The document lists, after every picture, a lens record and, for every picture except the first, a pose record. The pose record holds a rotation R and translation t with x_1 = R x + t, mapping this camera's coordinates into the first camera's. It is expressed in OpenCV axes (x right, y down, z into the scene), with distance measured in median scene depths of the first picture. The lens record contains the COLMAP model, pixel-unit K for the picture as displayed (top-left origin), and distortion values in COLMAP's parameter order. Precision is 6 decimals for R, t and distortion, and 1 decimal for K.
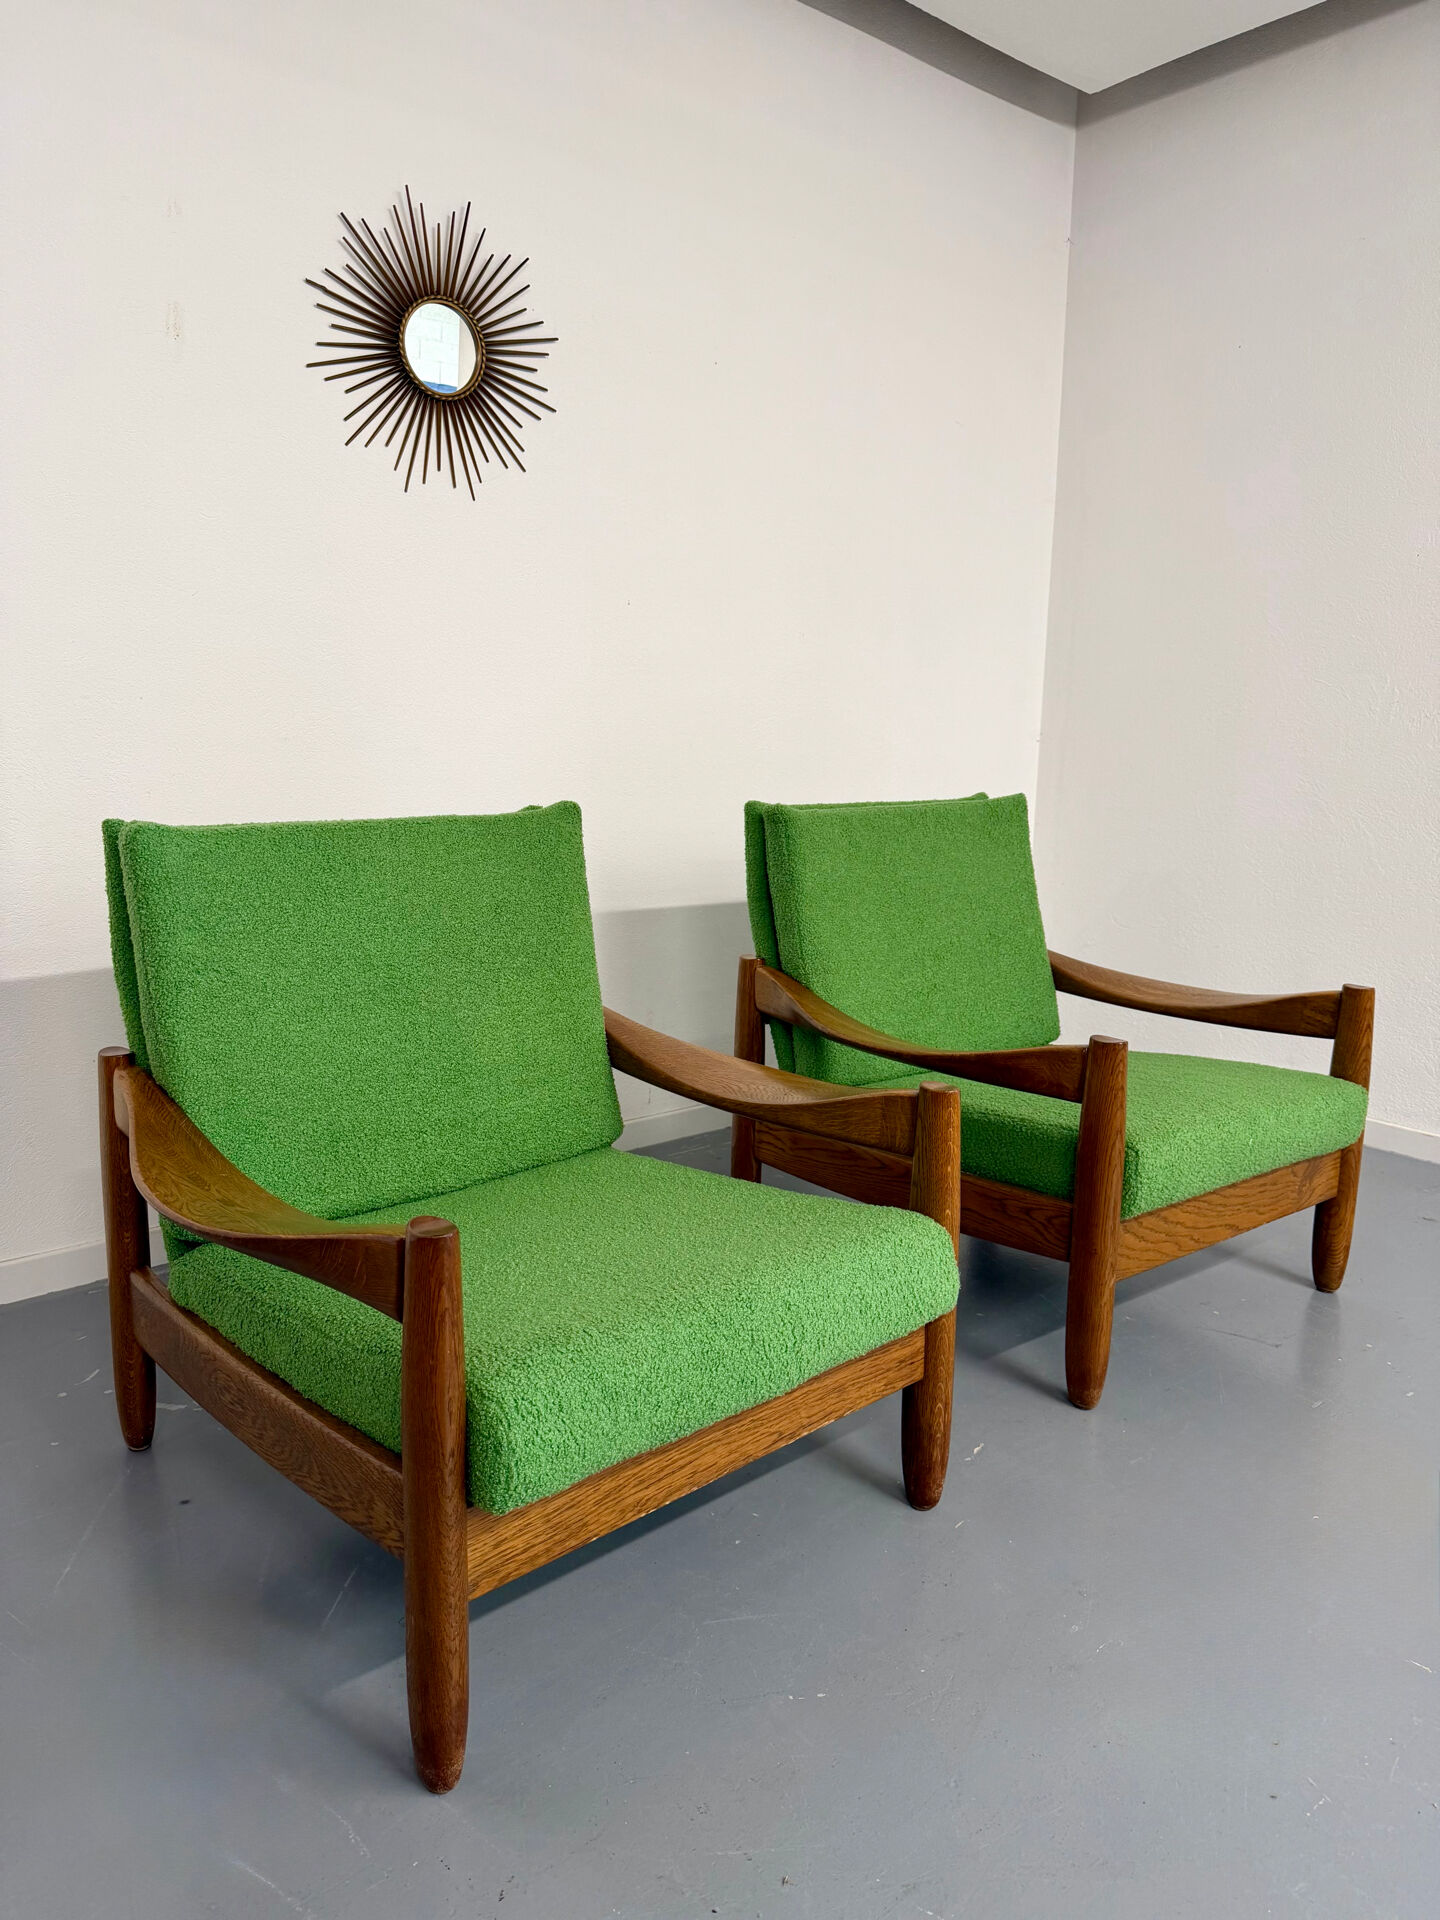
lens RADIAL K [[1316.8, 0, 719.0], [0, 1316.8, 969.1], [0, 0, 1]] dist [0.059429, -0.015239]
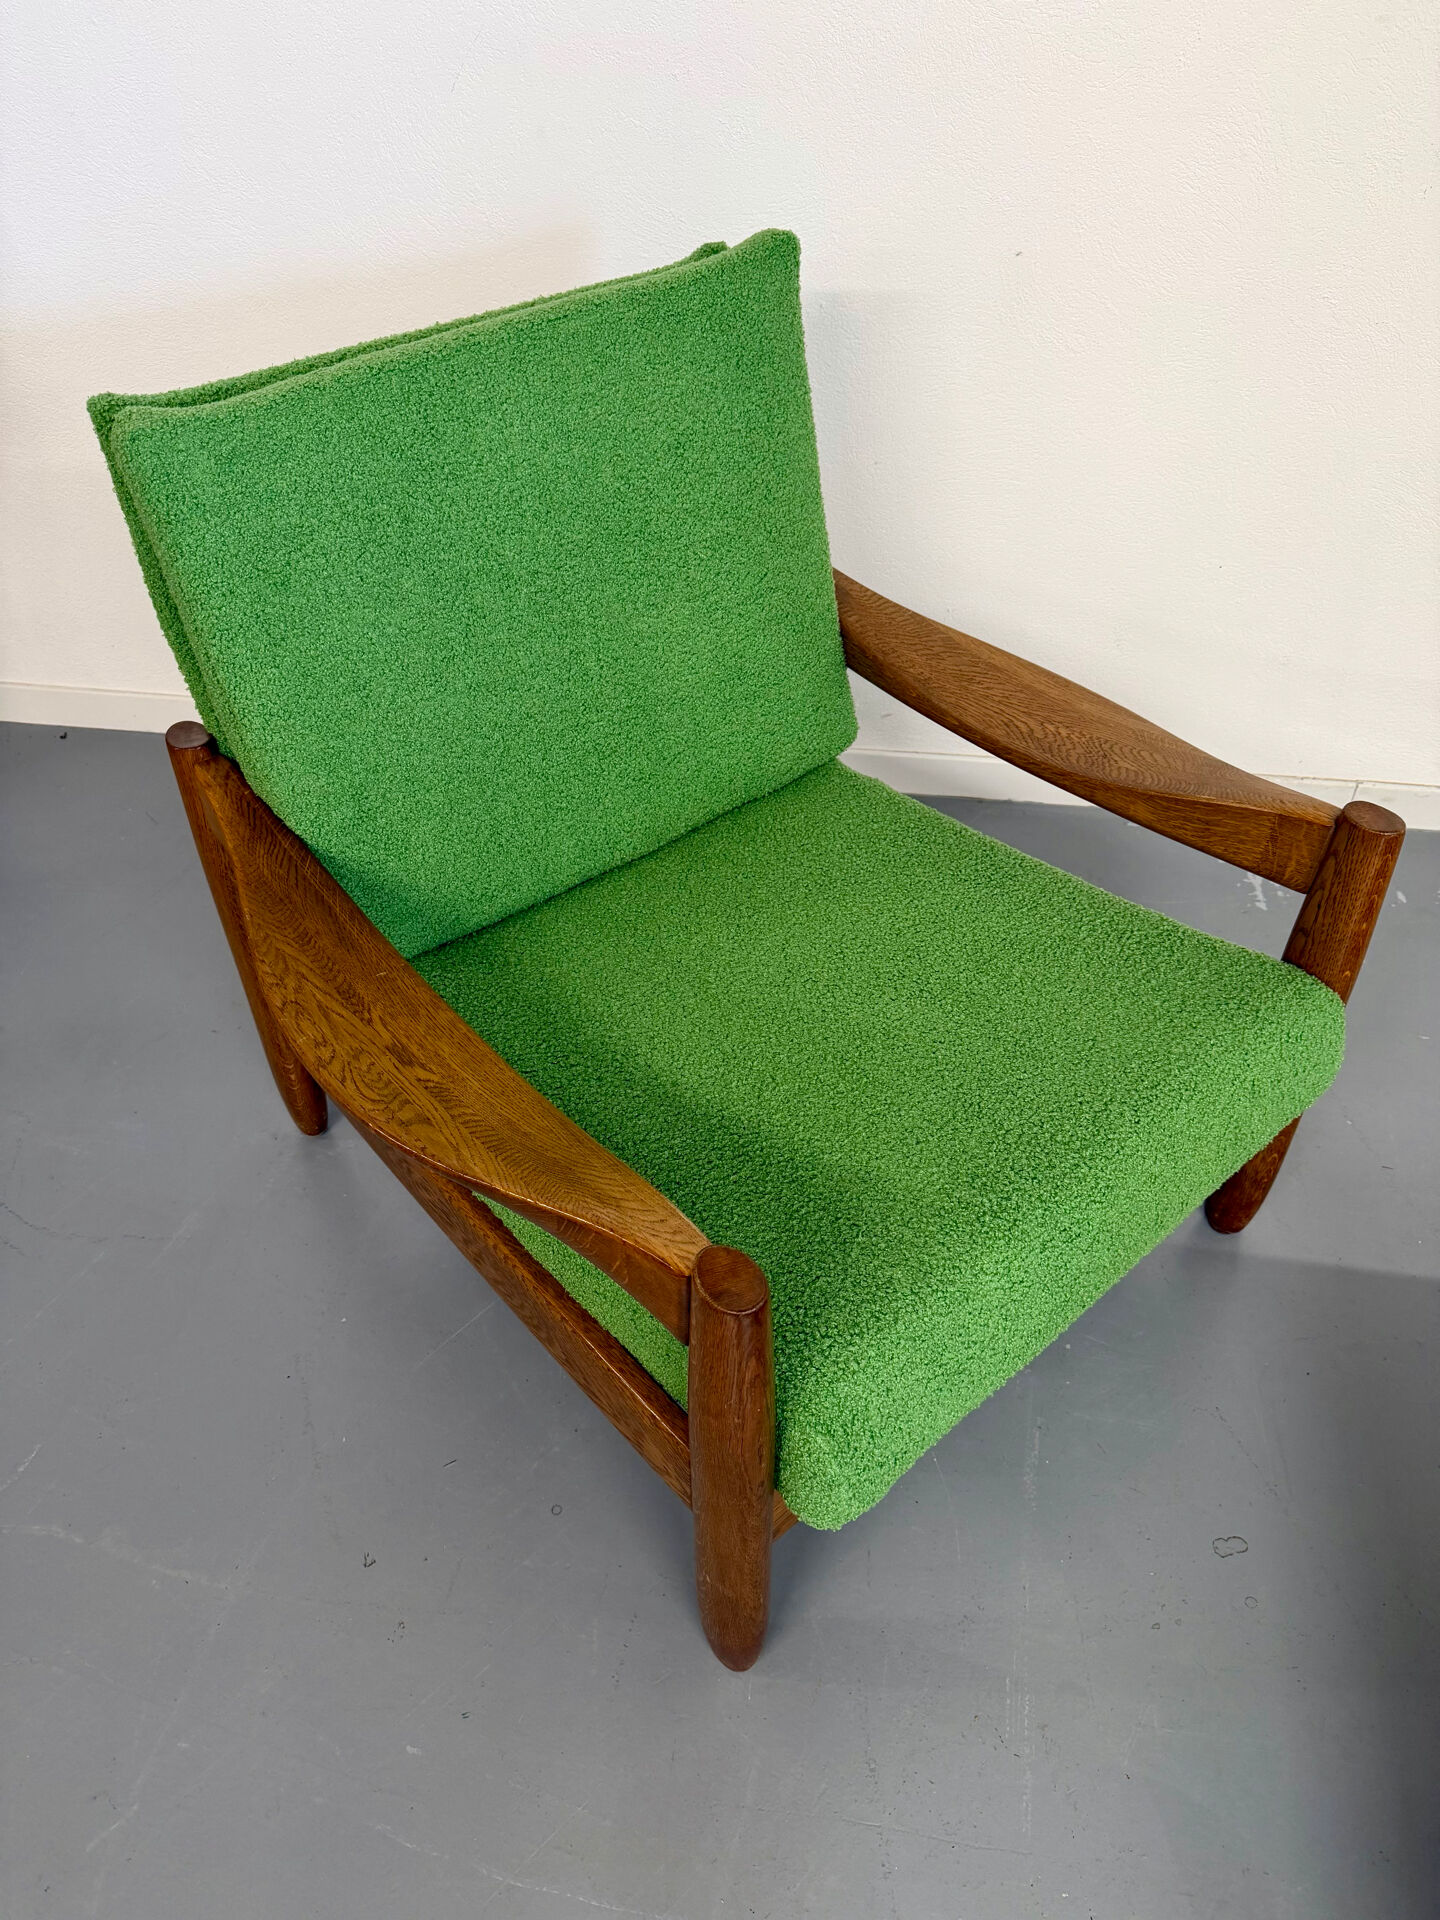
lens RADIAL K [[1361.4, 0, 721.2], [0, 1361.4, 960.4], [0, 0, 1]] dist [0.025026, -0.041417]
pose [[0.998758, 0.005779, -0.049494, -0.127077], [0.021338, 0.847978, 0.529602, -0.217092], [0.045031, -0.530000, 0.846801, 0.324800]]
